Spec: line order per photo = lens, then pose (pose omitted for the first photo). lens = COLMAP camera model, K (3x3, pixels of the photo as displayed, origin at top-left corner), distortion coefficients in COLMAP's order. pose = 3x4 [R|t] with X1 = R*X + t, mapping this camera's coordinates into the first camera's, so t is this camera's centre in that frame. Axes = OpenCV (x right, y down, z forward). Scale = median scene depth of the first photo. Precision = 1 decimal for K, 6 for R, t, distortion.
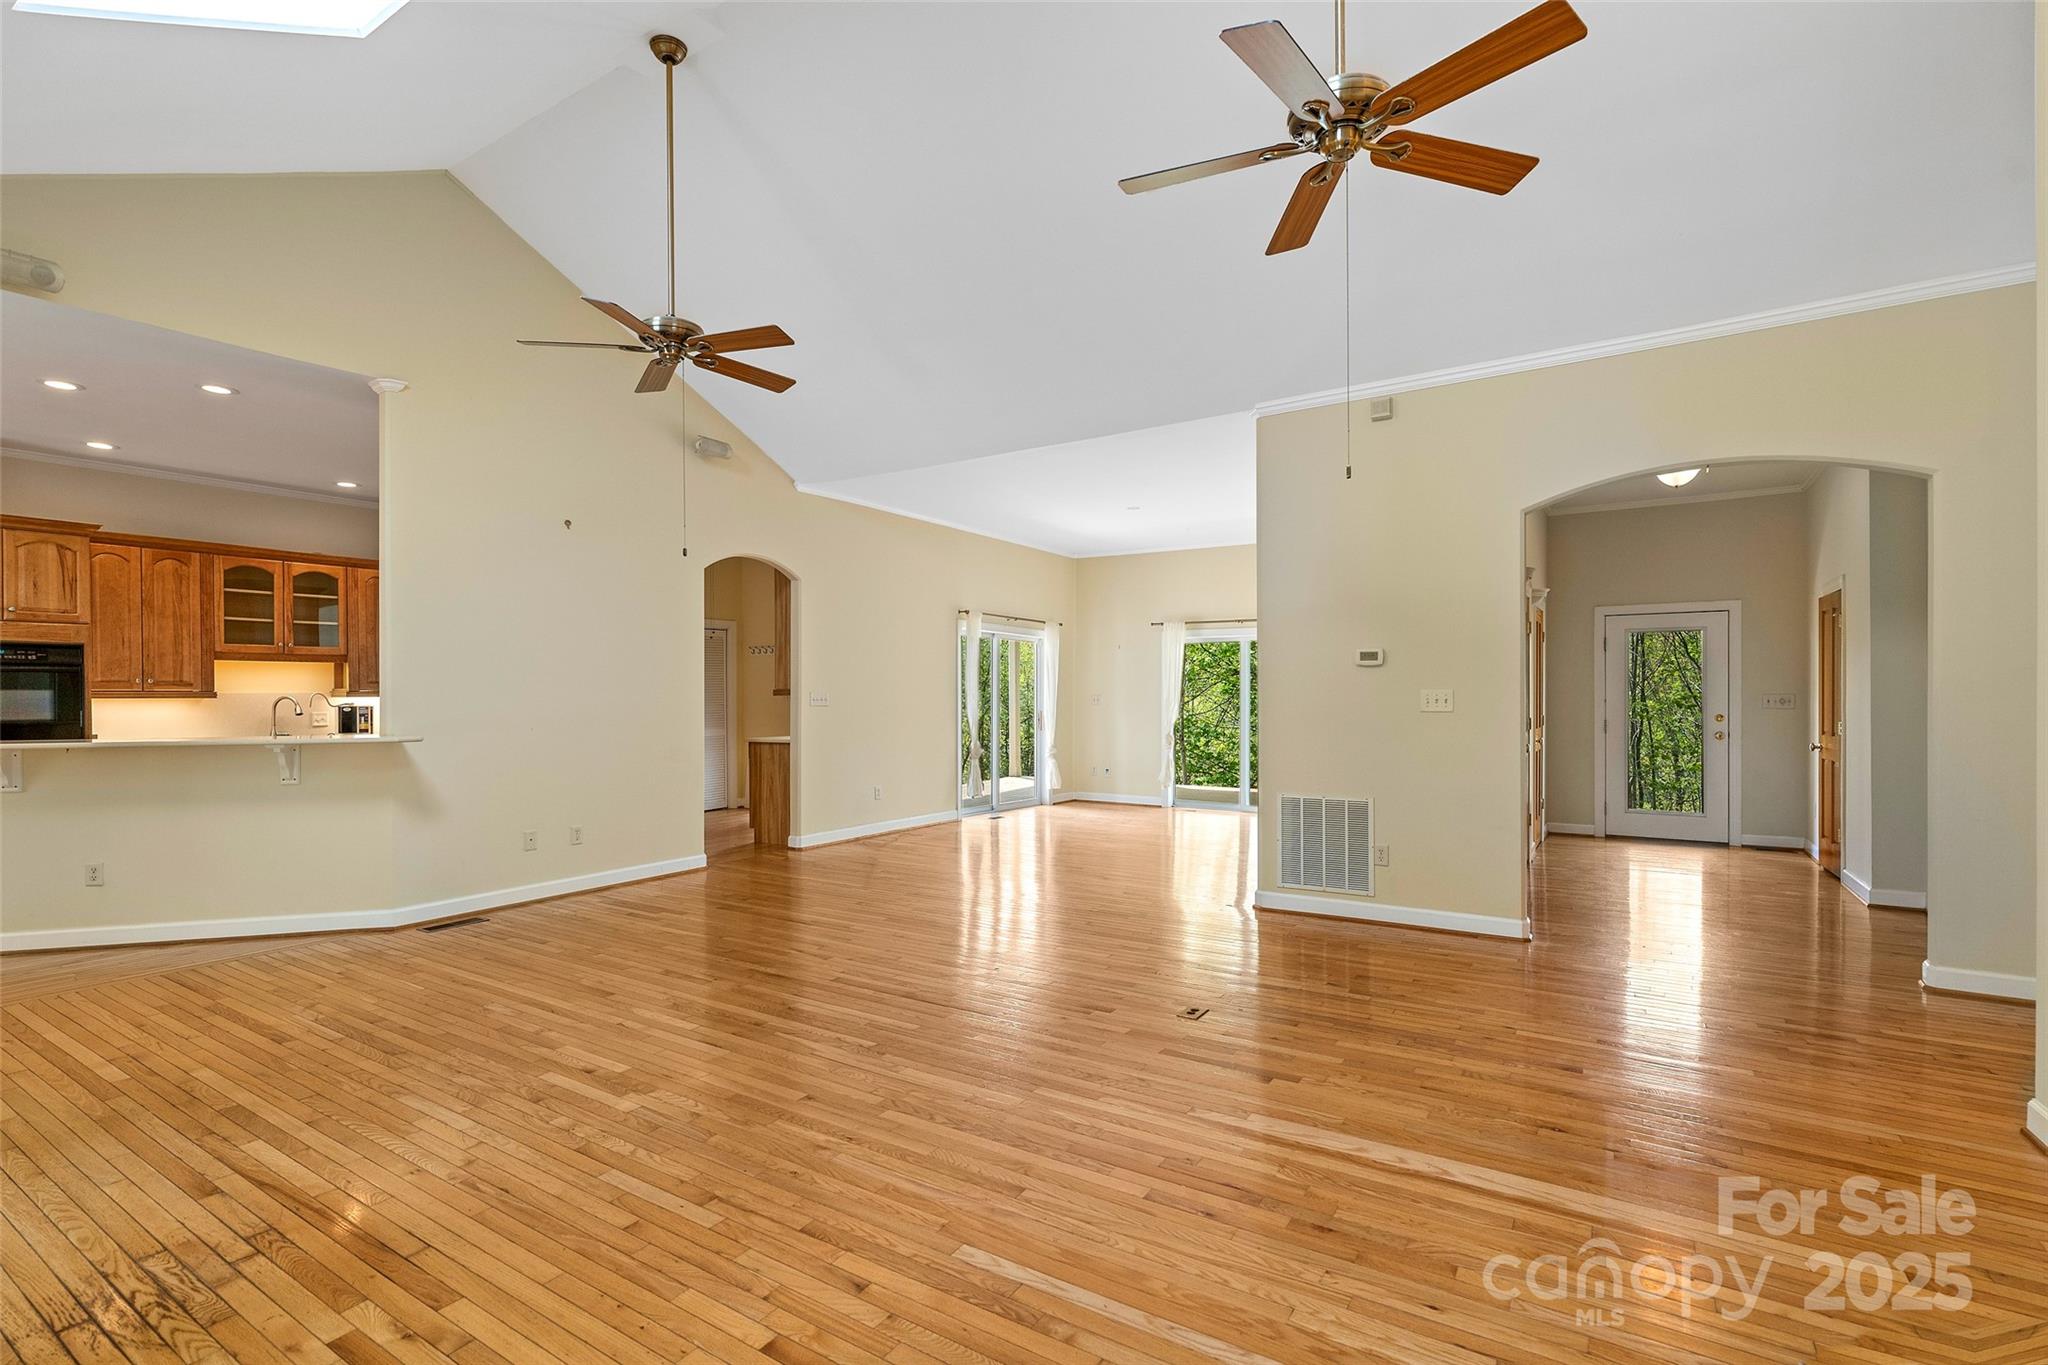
lens RADIAL K [[910.9, 0, 1024.0], [0, 910.9, 682.5], [0, 0, 1]] dist [0.000644, -0.000060]
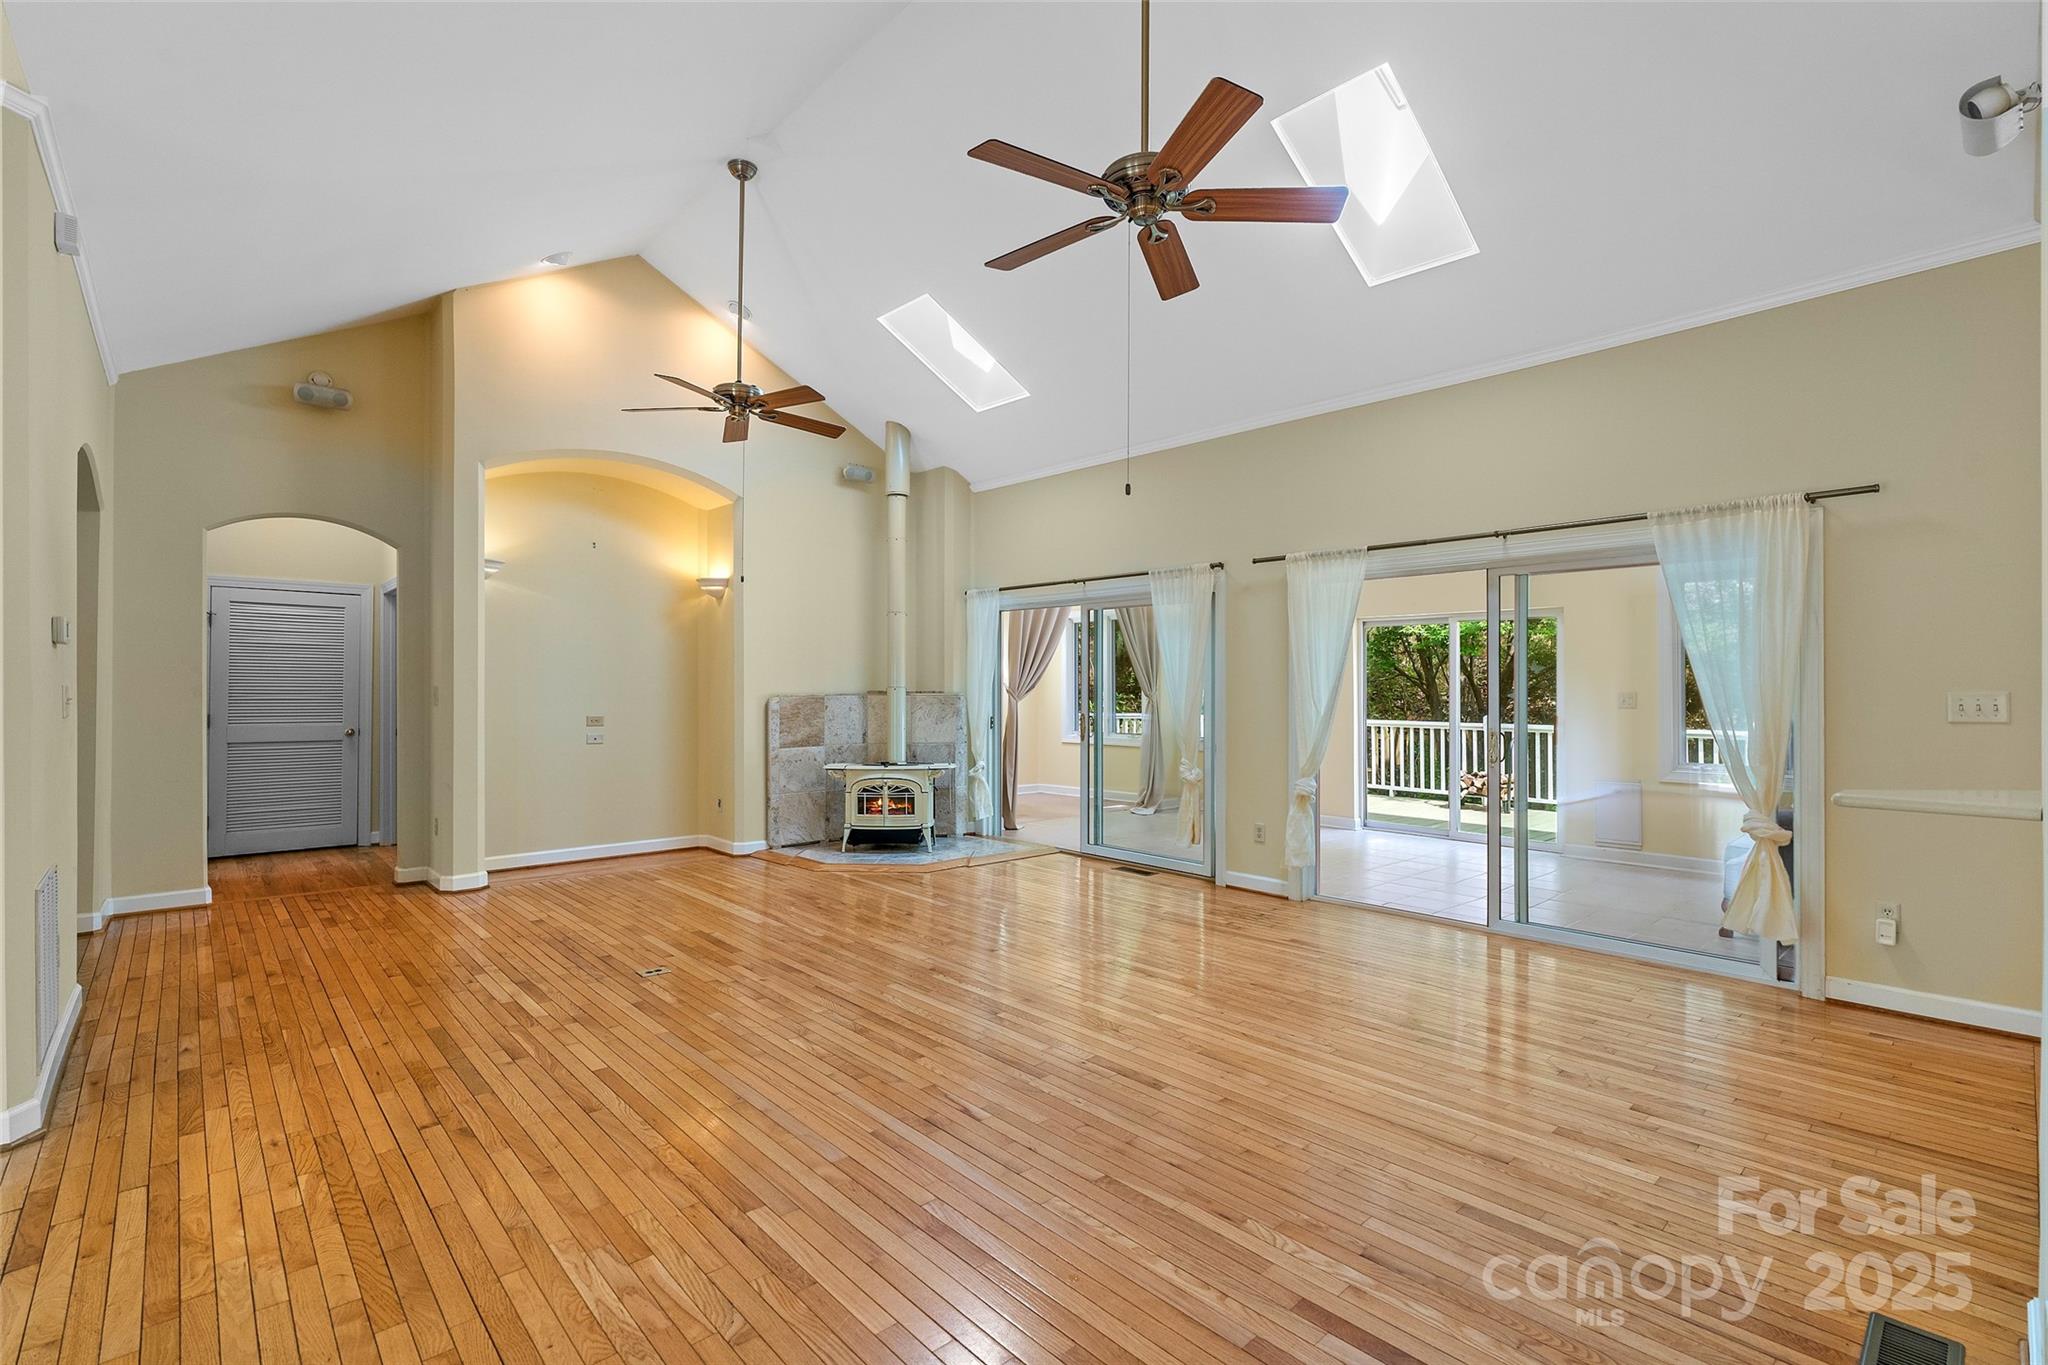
lens RADIAL K [[910.9, 0, 1024.0], [0, 910.9, 682.5], [0, 0, 1]] dist [0.000644, -0.000060]
pose [[0.959350, 0.006850, -0.282134, 0.341015], [-0.003990, 0.999935, 0.010709, -0.001510], [0.282189, -0.009148, 0.959315, -0.100950]]
